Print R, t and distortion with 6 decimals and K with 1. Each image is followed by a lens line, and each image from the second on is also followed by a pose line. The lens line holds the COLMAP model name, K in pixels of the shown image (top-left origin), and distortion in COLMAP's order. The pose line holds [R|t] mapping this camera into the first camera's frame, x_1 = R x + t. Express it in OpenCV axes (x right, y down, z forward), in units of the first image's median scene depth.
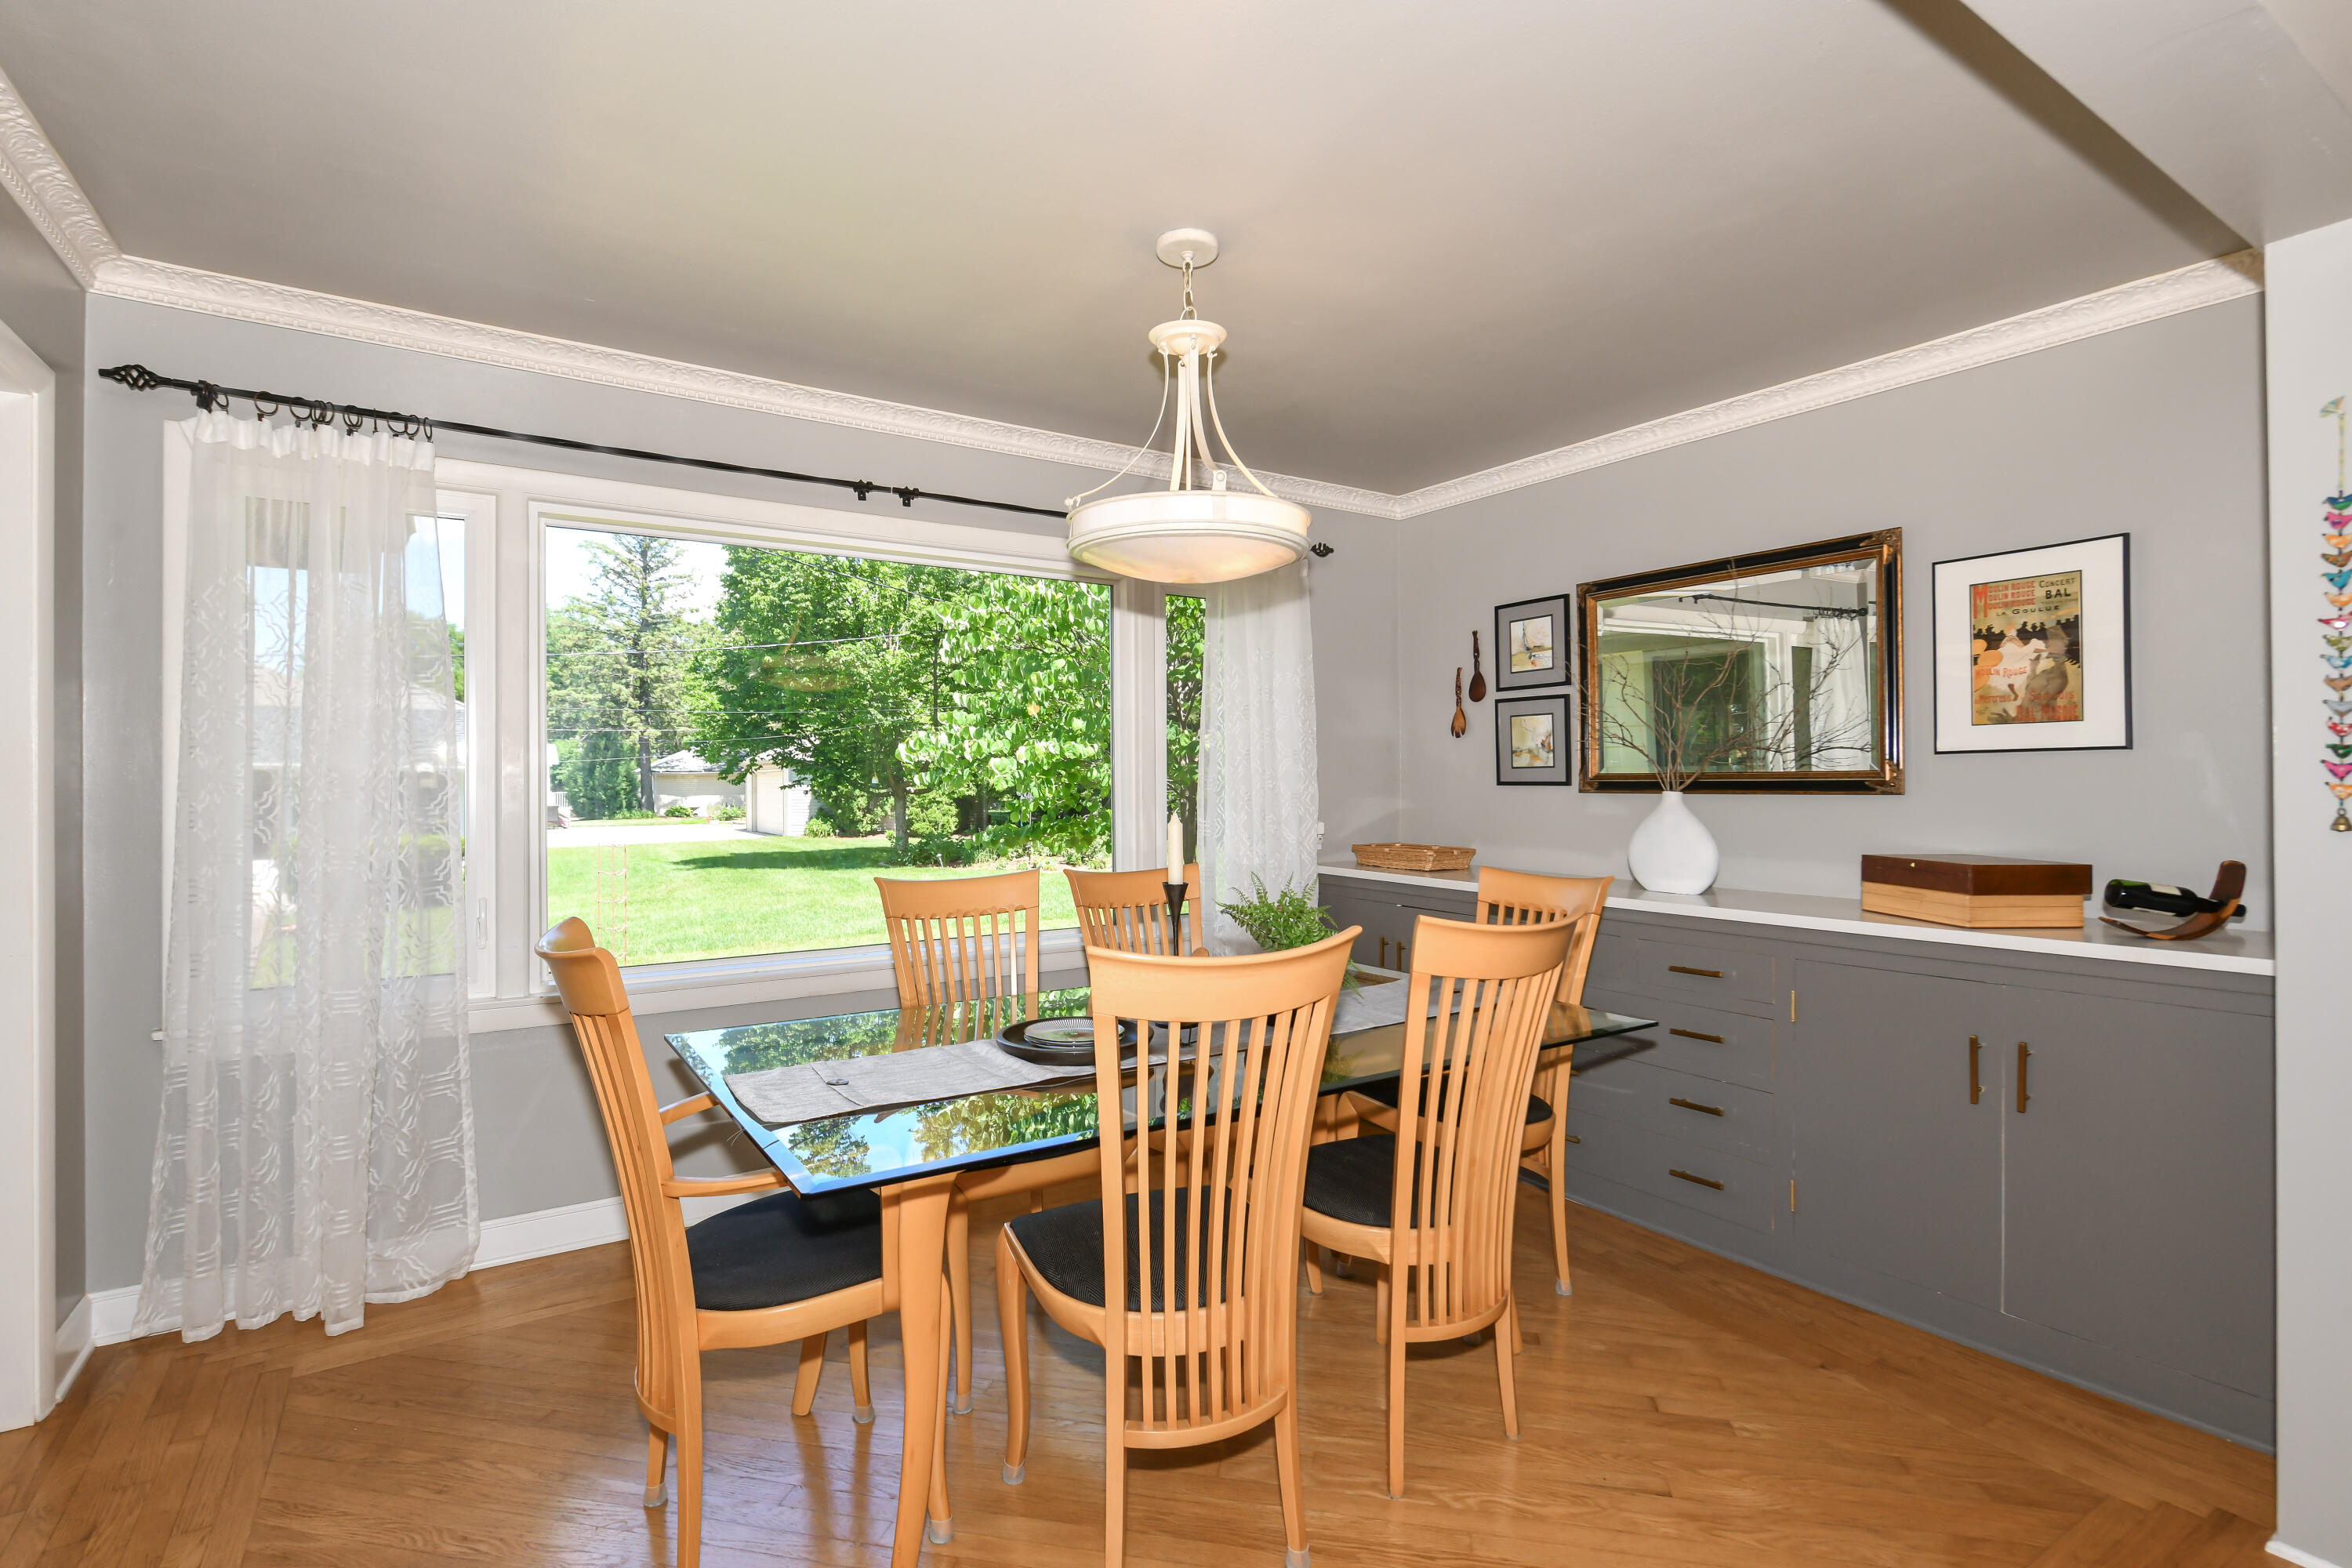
lens RADIAL K [[1094.0, 0, 1171.2], [0, 1094.0, 781.1], [0, 0, 1]] dist [-0.007557, 0.000740]
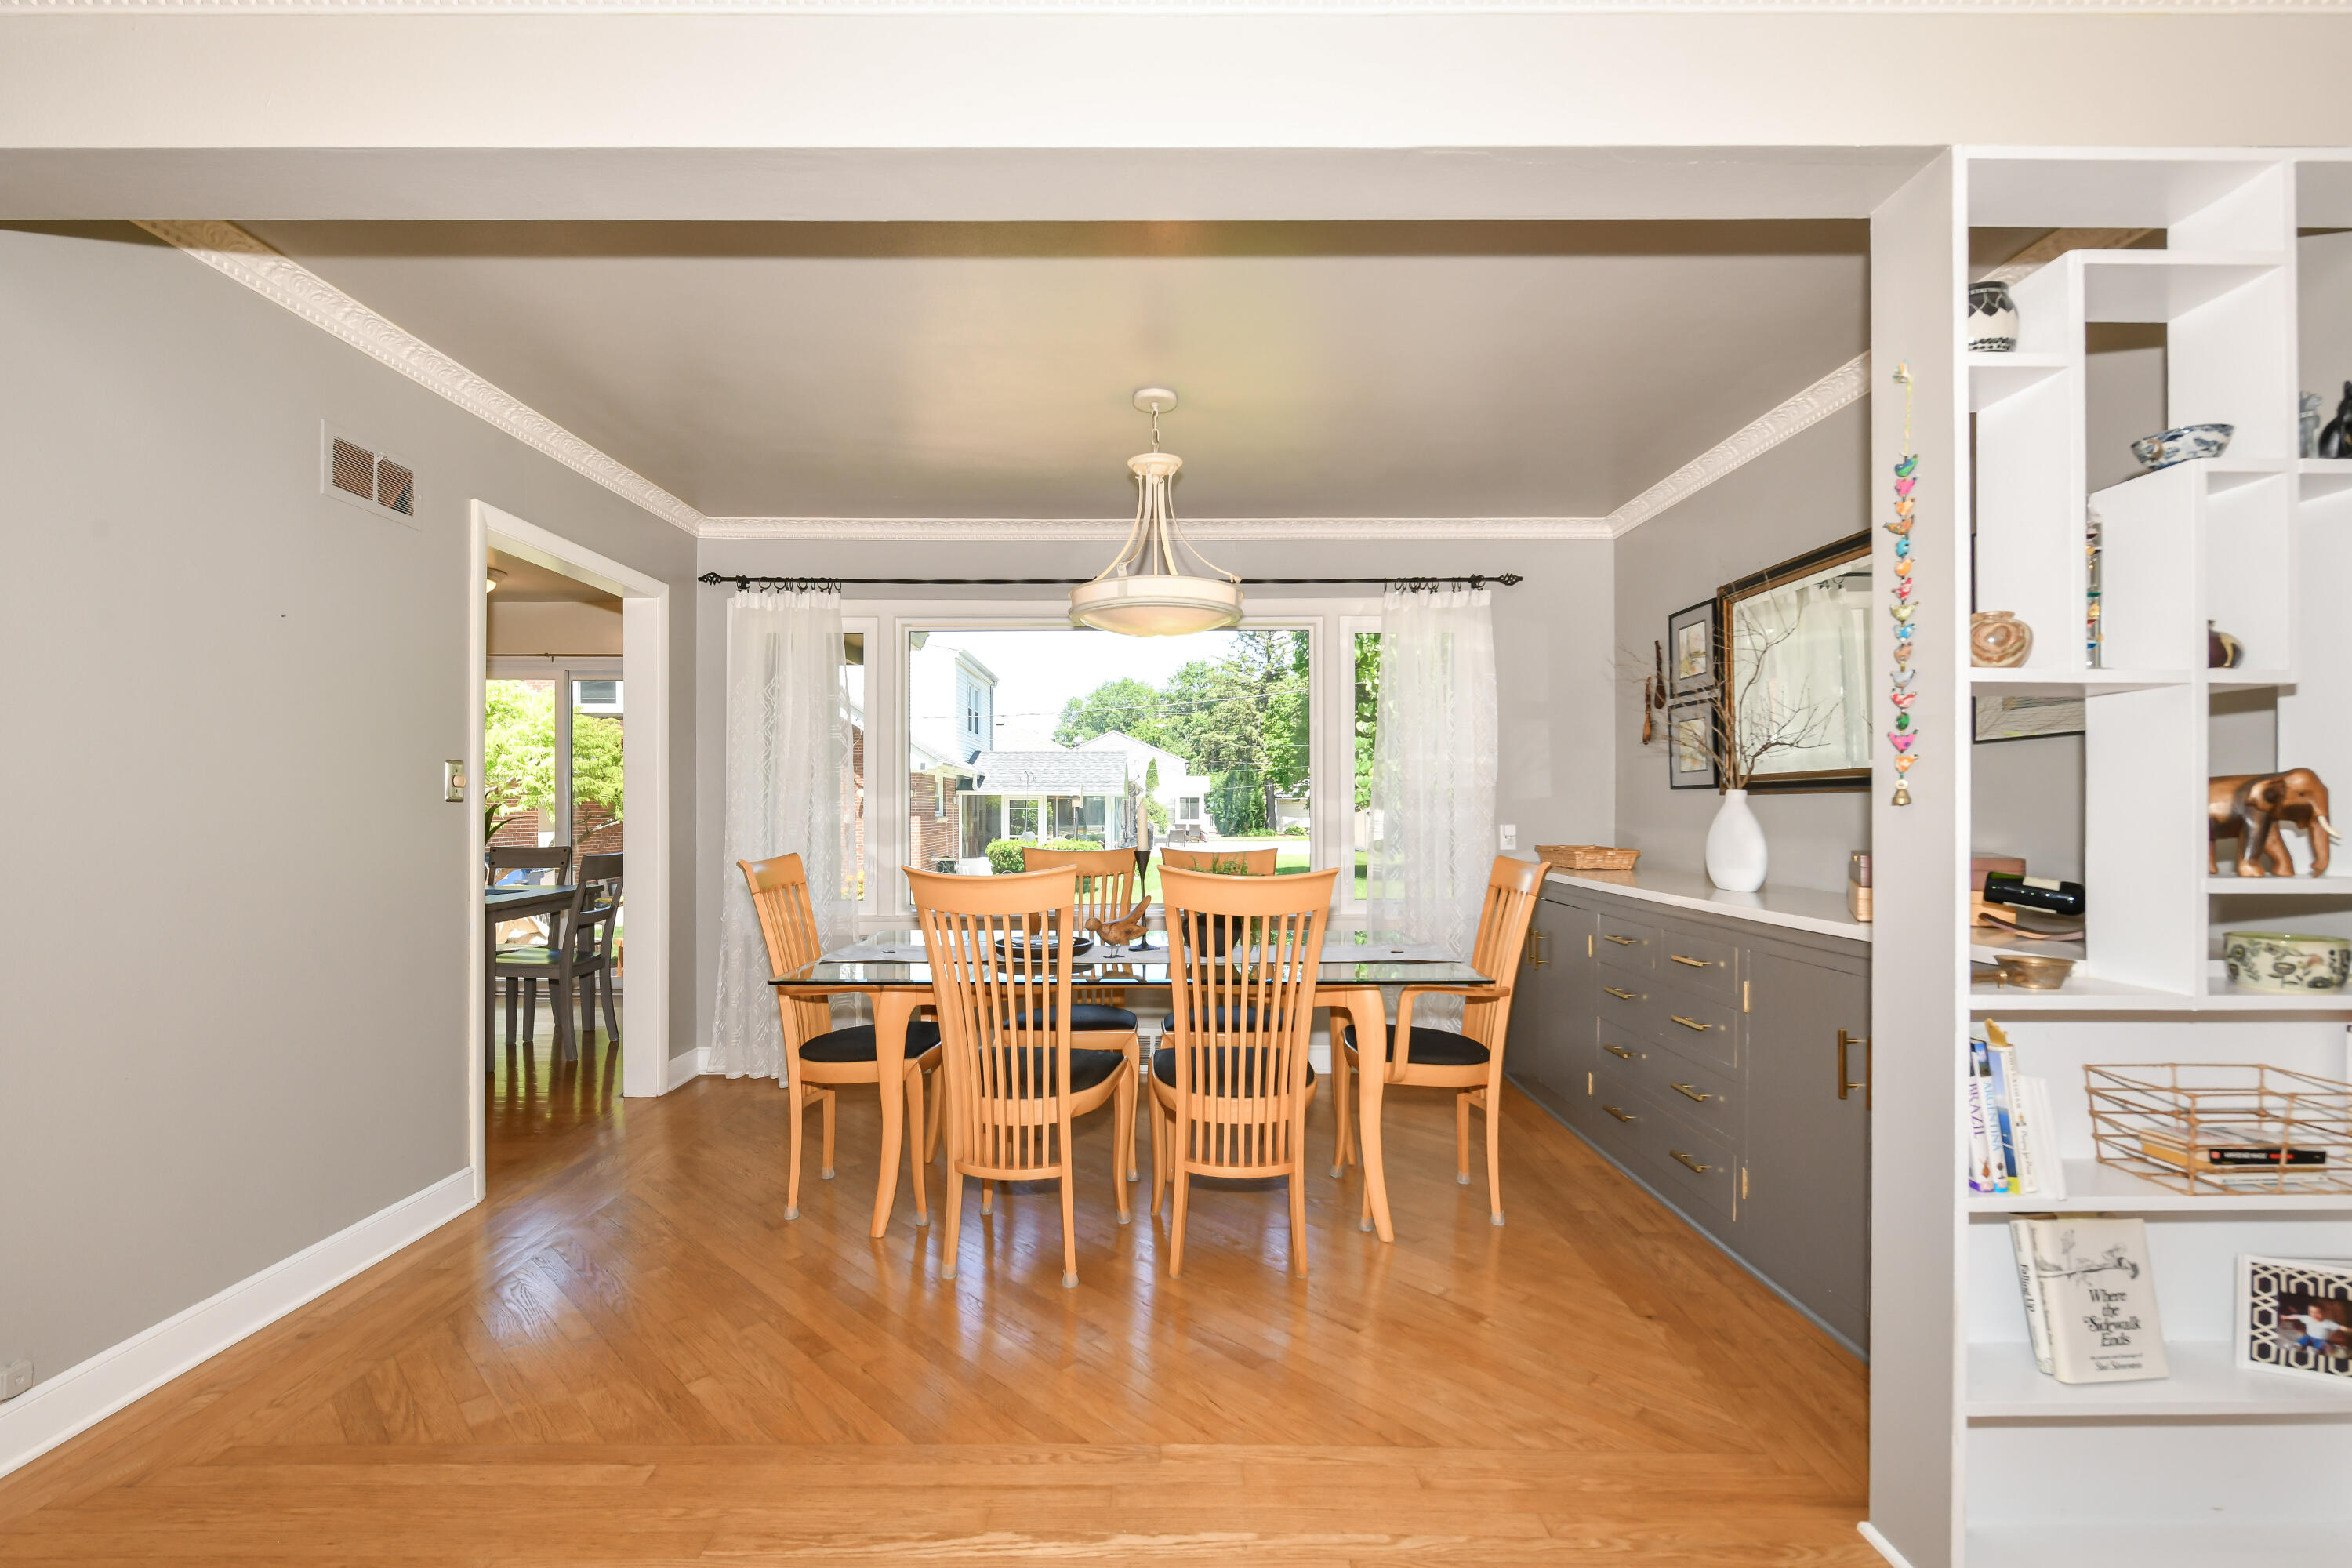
lens RADIAL K [[1005.4, 0, 1177.8], [0, 1005.4, 803.0], [0, 0, 1]] dist [-0.000802, -0.000177]
pose [[0.847828, -0.000771, -0.530271, 0.603540], [-0.000925, 0.999995, -0.002932, 0.029062], [0.530271, 0.002977, 0.847823, -0.070917]]
